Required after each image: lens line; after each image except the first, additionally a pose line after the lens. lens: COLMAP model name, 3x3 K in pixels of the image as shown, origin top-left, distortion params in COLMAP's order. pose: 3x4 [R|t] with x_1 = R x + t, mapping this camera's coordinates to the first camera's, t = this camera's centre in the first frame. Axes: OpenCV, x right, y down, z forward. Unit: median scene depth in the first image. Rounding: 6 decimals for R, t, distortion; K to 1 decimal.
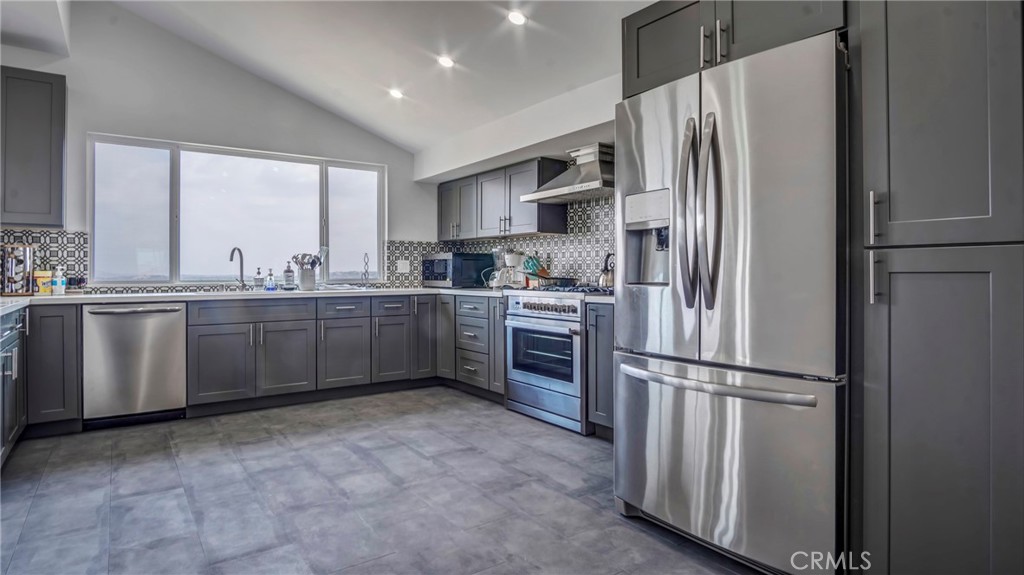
lens RADIAL K [[556.0, 0, 512.1], [0, 556.0, 282.3], [0, 0, 1]] dist [-0.021878, 0.003190]
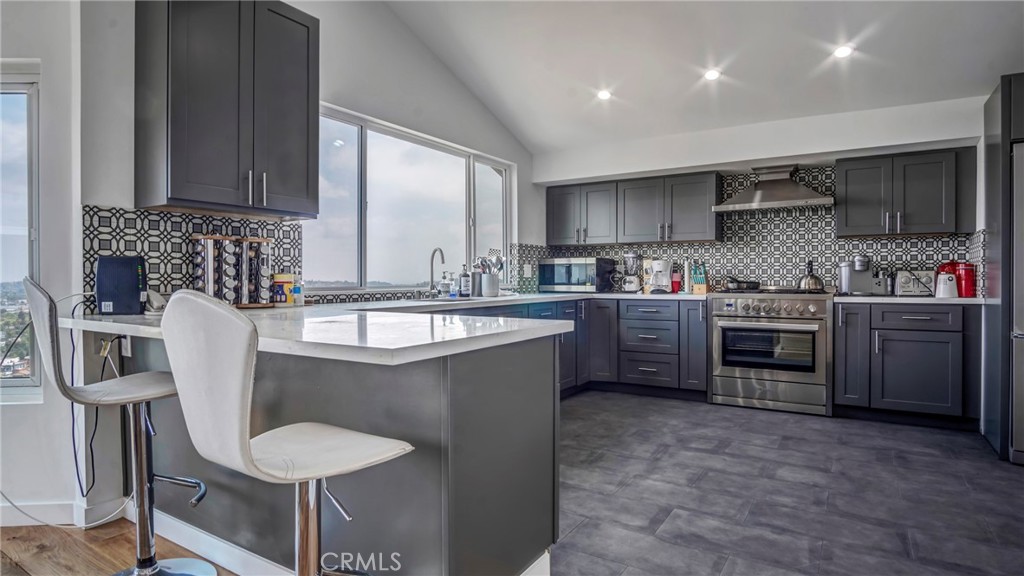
lens RADIAL K [[556.0, 0, 512.1], [0, 556.0, 282.8], [0, 0, 1]] dist [-0.021878, 0.003190]
pose [[0.922072, -0.003819, 0.386998, -0.928609], [0.007163, 0.999948, -0.007199, -0.001430], [-0.386951, 0.009410, 0.922052, 0.187690]]
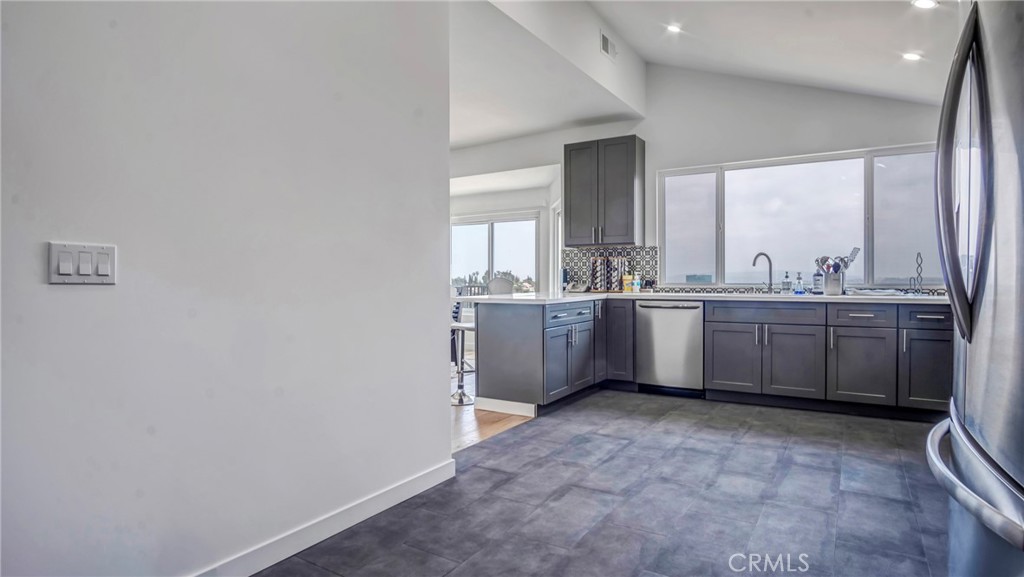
lens RADIAL K [[556.0, 0, 512.1], [0, 556.0, 283.3], [0, 0, 1]] dist [-0.021878, 0.003190]
pose [[0.381585, 0.010108, -0.924278, 0.395398], [-0.012245, 0.999908, 0.005879, -0.005601], [0.924253, 0.009074, 0.381674, 0.178288]]
